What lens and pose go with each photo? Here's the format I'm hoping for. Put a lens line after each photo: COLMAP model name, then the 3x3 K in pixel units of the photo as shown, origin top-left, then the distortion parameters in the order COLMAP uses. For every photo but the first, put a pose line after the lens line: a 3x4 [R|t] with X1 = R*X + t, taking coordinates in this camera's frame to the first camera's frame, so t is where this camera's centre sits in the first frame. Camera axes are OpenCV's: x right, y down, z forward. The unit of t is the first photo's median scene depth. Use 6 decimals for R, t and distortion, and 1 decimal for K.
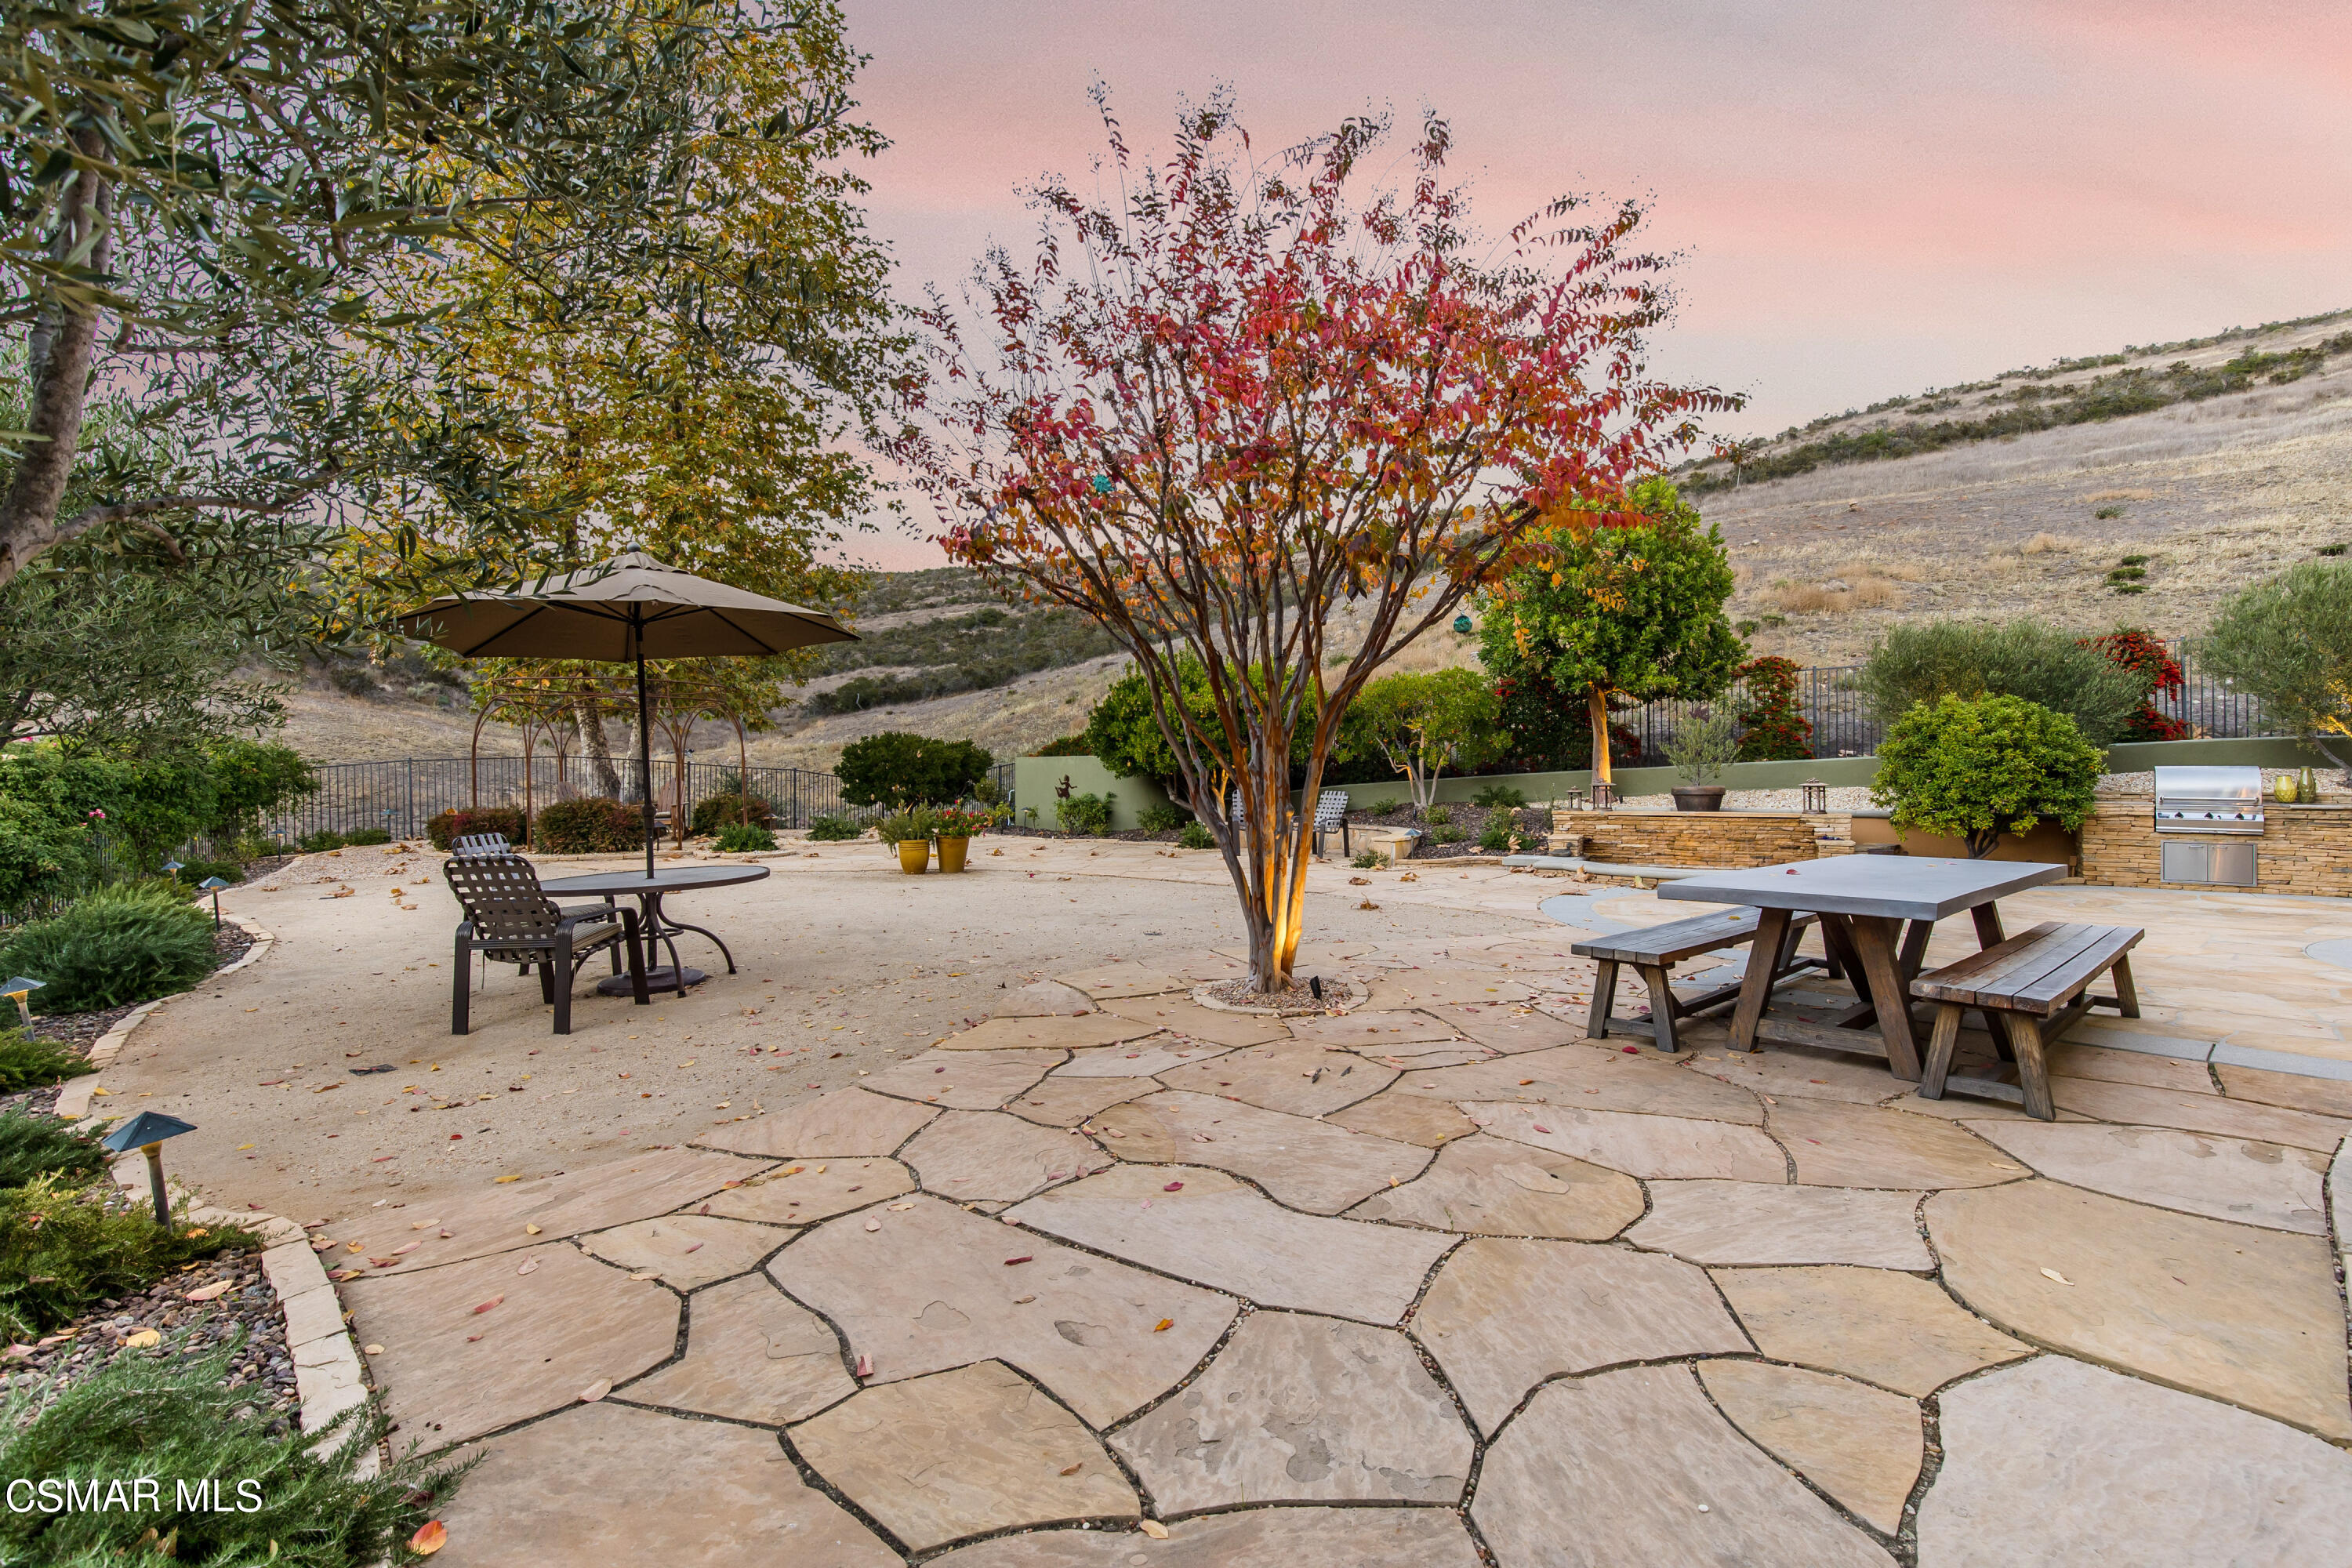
lens RADIAL K [[1117.4, 0, 1174.5], [0, 1117.4, 780.3], [0, 0, 1]] dist [0.000316, 0.000002]
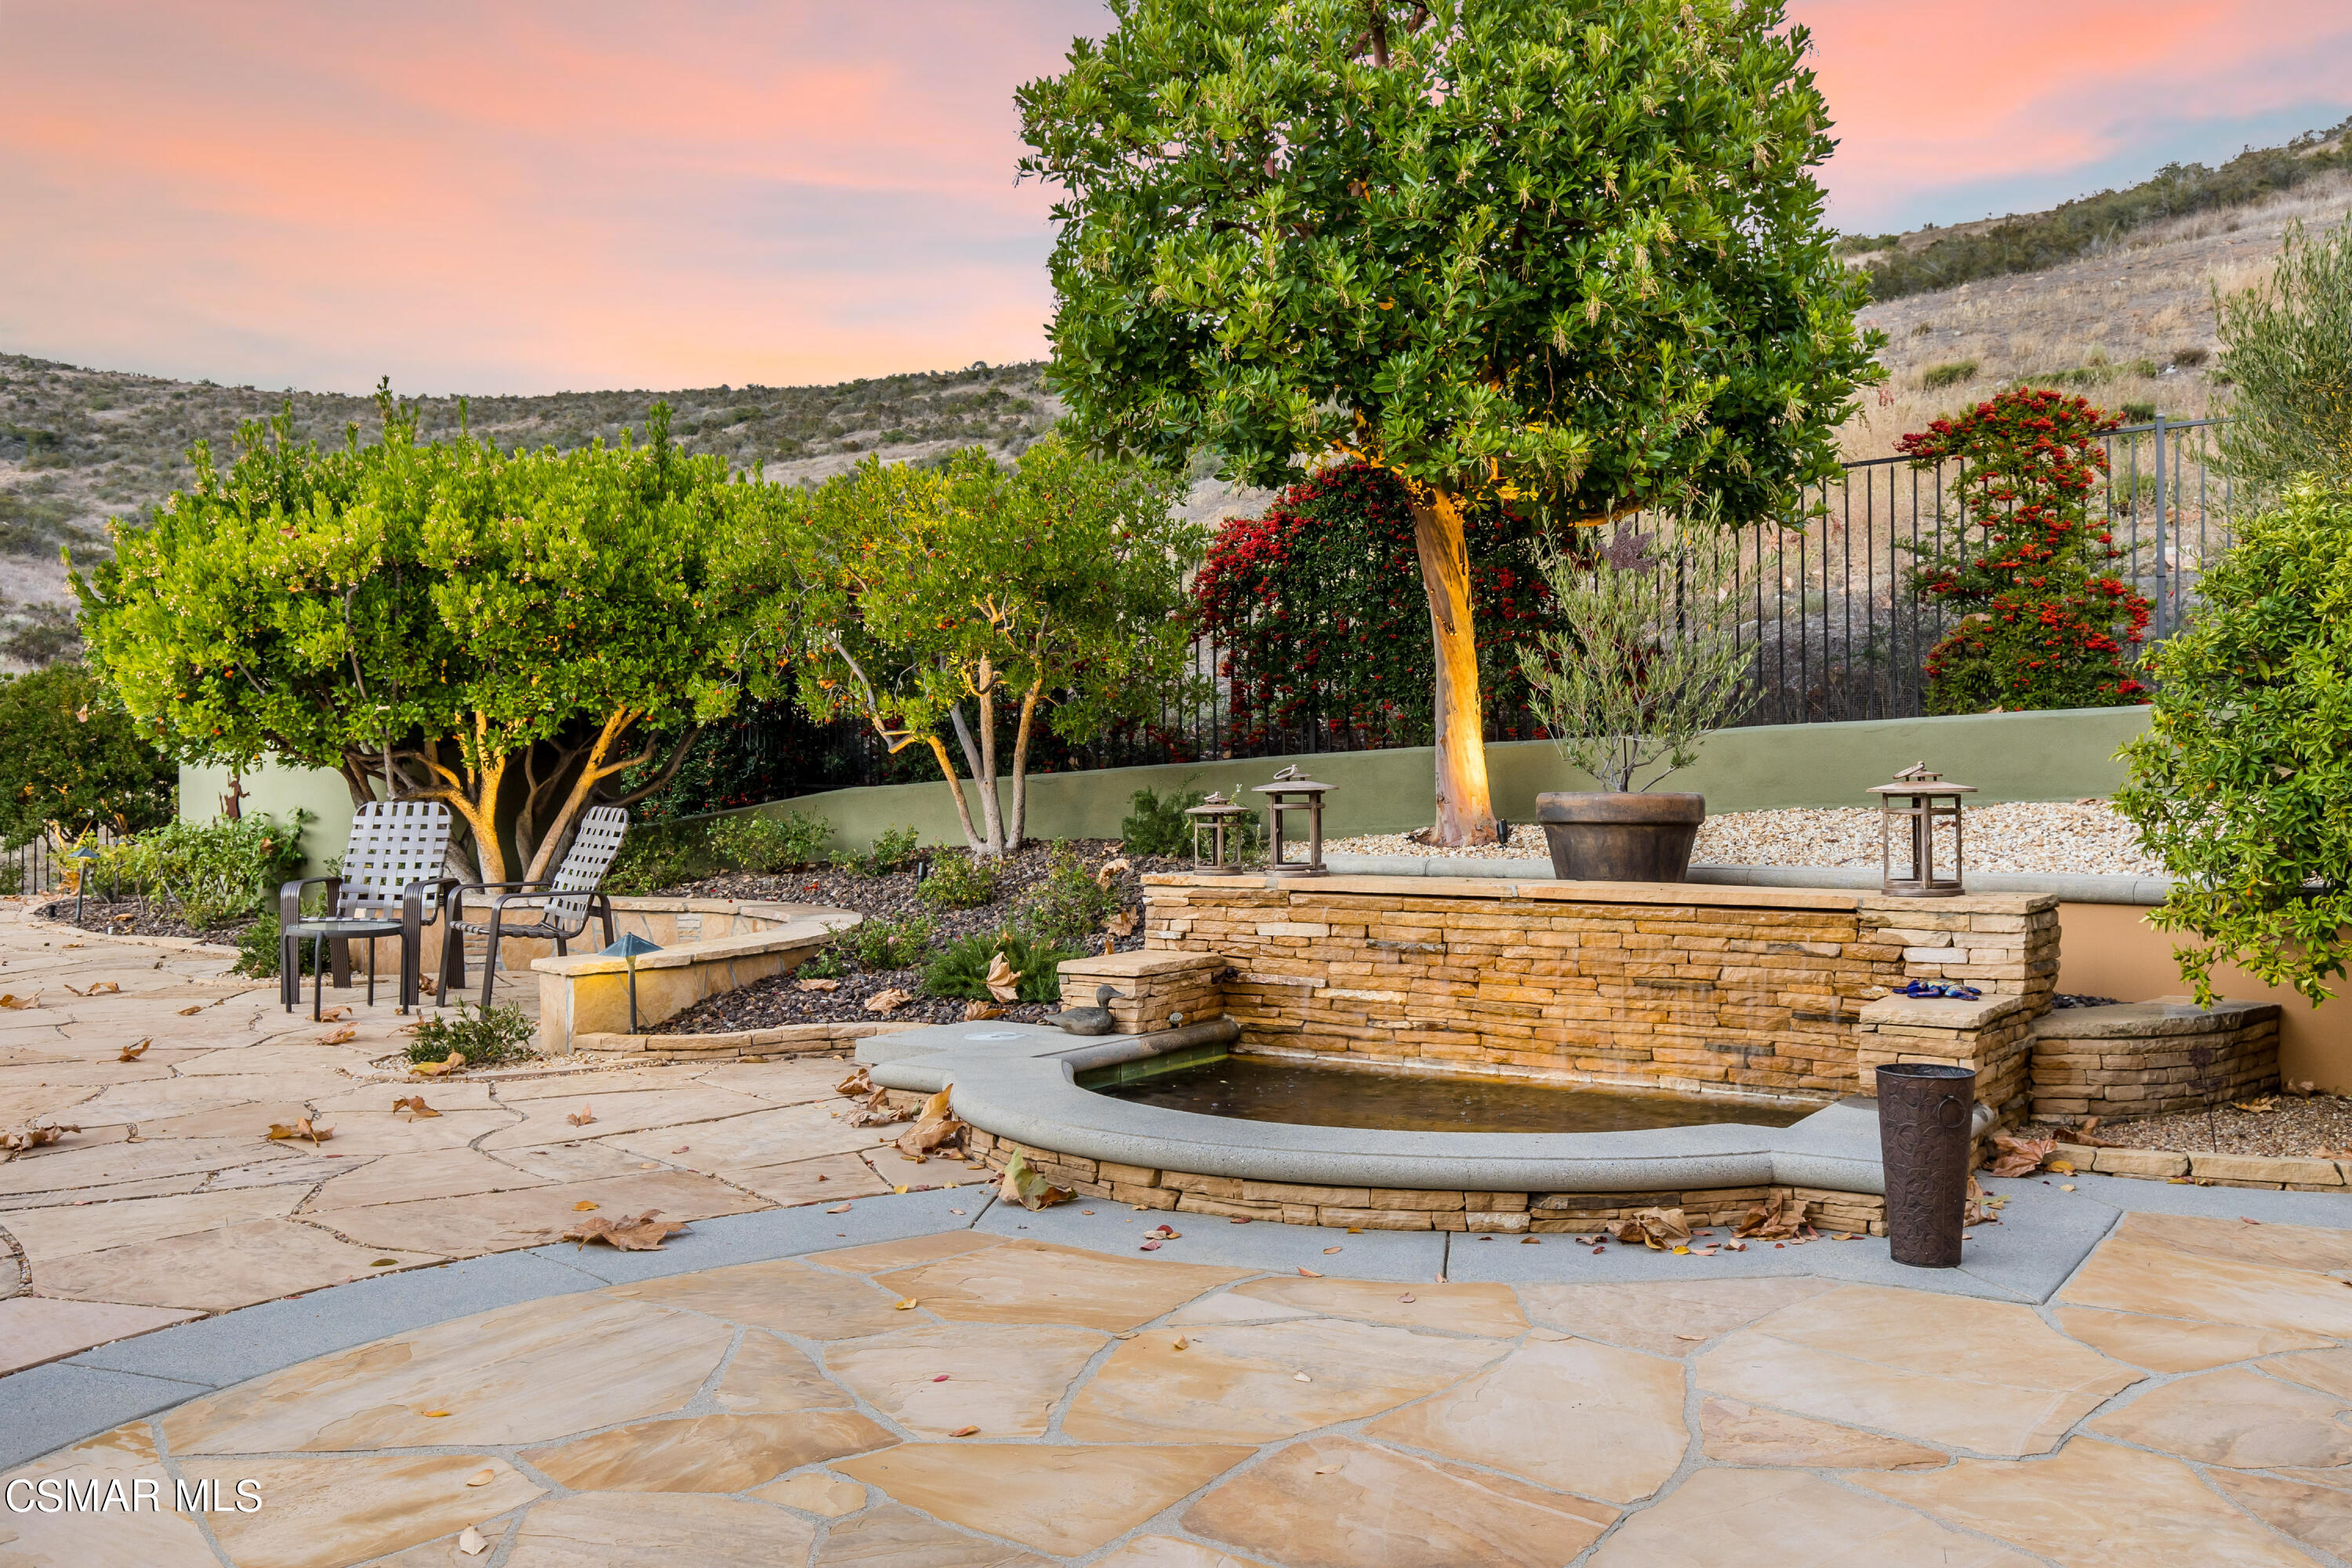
lens RADIAL K [[2125.0, 0, 1176.7], [0, 2125.0, 784.6], [0, 0, 1]] dist [-0.002006, -0.000907]
pose [[0.996028, -0.001968, -0.089019, 0.341427], [0.002166, 0.999995, 0.002126, 0.001284], [0.089014, -0.002311, 0.996028, 0.362608]]
